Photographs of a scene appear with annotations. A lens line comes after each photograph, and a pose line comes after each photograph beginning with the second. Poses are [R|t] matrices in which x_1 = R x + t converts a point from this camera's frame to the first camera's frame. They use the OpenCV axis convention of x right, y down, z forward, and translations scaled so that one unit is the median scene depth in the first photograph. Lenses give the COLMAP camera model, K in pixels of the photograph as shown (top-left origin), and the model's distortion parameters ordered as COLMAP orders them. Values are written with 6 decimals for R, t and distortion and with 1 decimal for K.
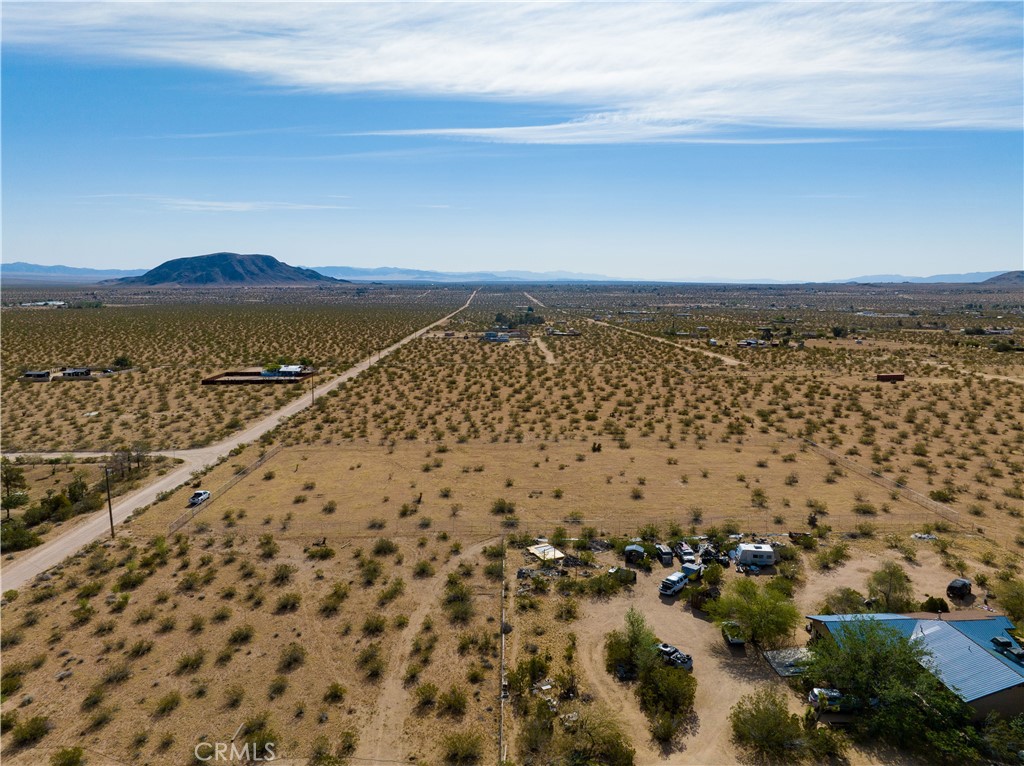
lens RADIAL K [[722.5, 0, 513.6], [0, 722.5, 385.3], [0, 0, 1]] dist [-0.040856, 0.004012]
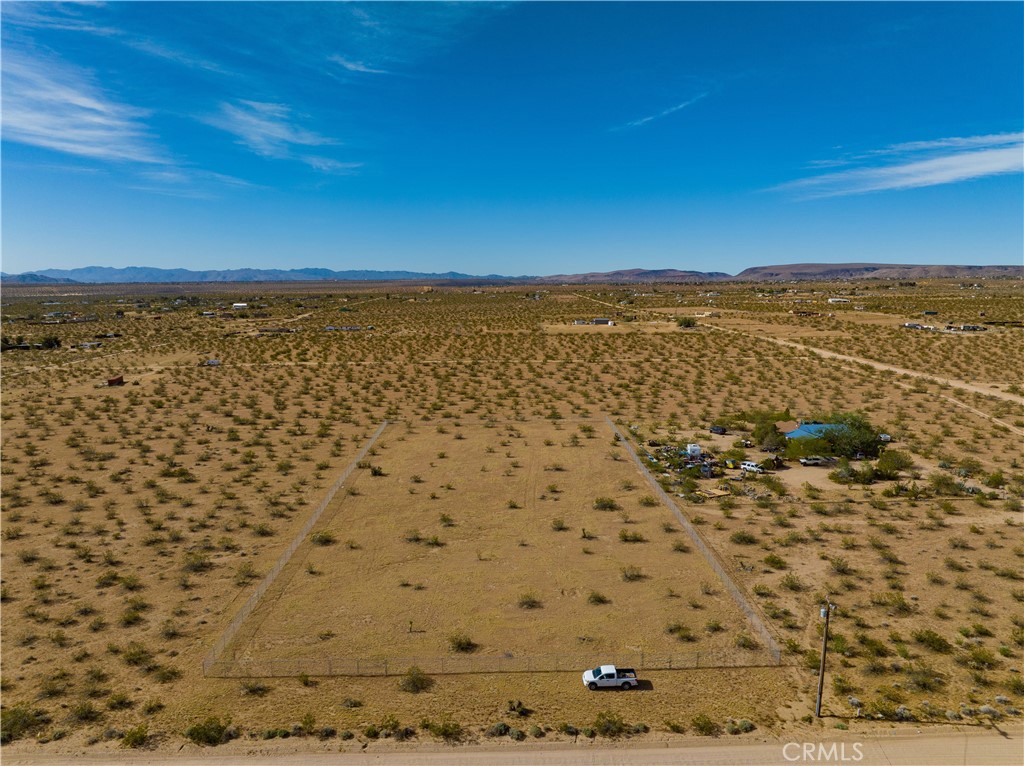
lens RADIAL K [[722.5, 0, 513.6], [0, 722.5, 385.3], [0, 0, 1]] dist [-0.040856, 0.004012]
pose [[-0.001113, -0.151735, 0.988421, -0.972390], [0.145404, 0.977892, 0.150282, -0.165869], [-0.989372, 0.143888, 0.020975, 1.047358]]
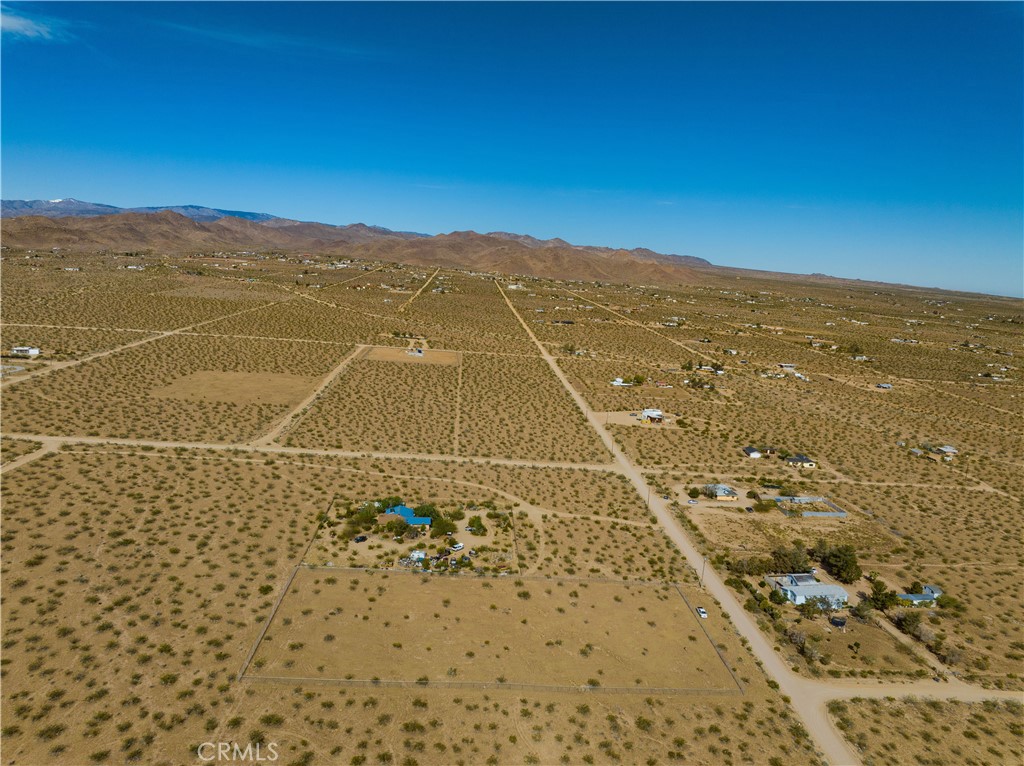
lens RADIAL K [[722.5, 0, 513.6], [0, 722.5, 385.3], [0, 0, 1]] dist [-0.040856, 0.004012]
pose [[-0.996645, -0.058674, -0.057071, 0.143108], [-0.073718, 0.946444, 0.314339, -0.879114], [0.035571, 0.317491, -0.947594, 2.480030]]
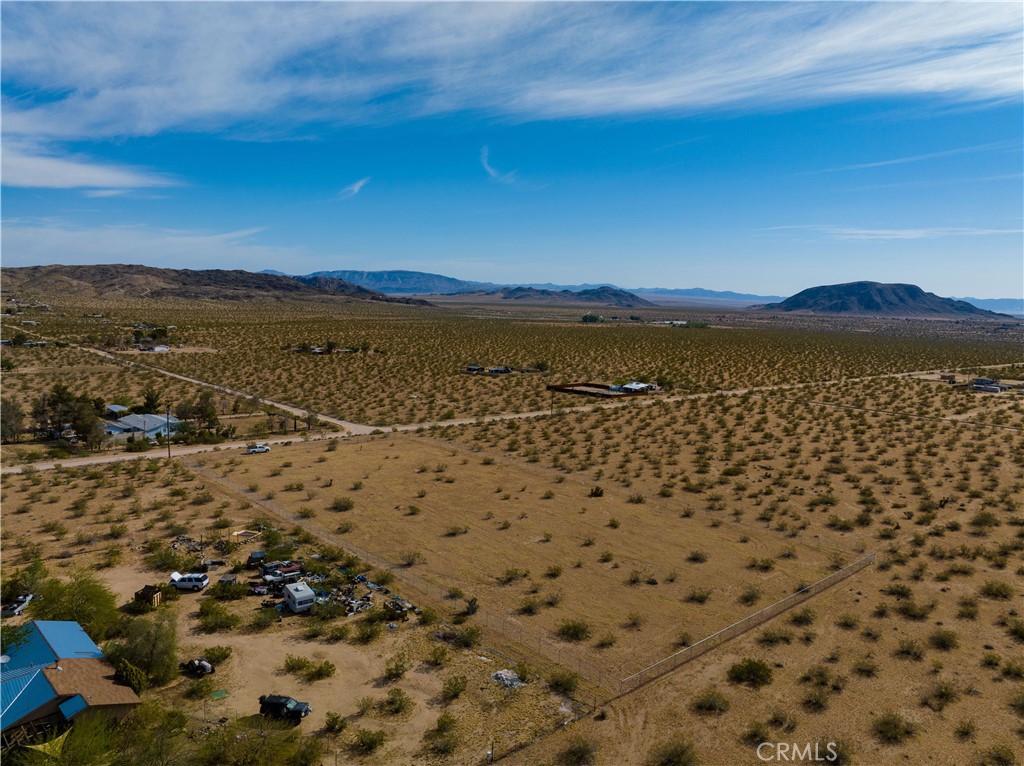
lens RADIAL K [[724.5, 0, 514.1], [0, 724.5, 372.0], [0, 0, 1]] dist [-0.041740, 0.004005]
pose [[0.656537, 0.093186, -0.748516, 0.886990], [-0.136307, 0.990659, 0.003774, -0.059311], [0.741876, 0.099550, 0.663106, 0.453534]]
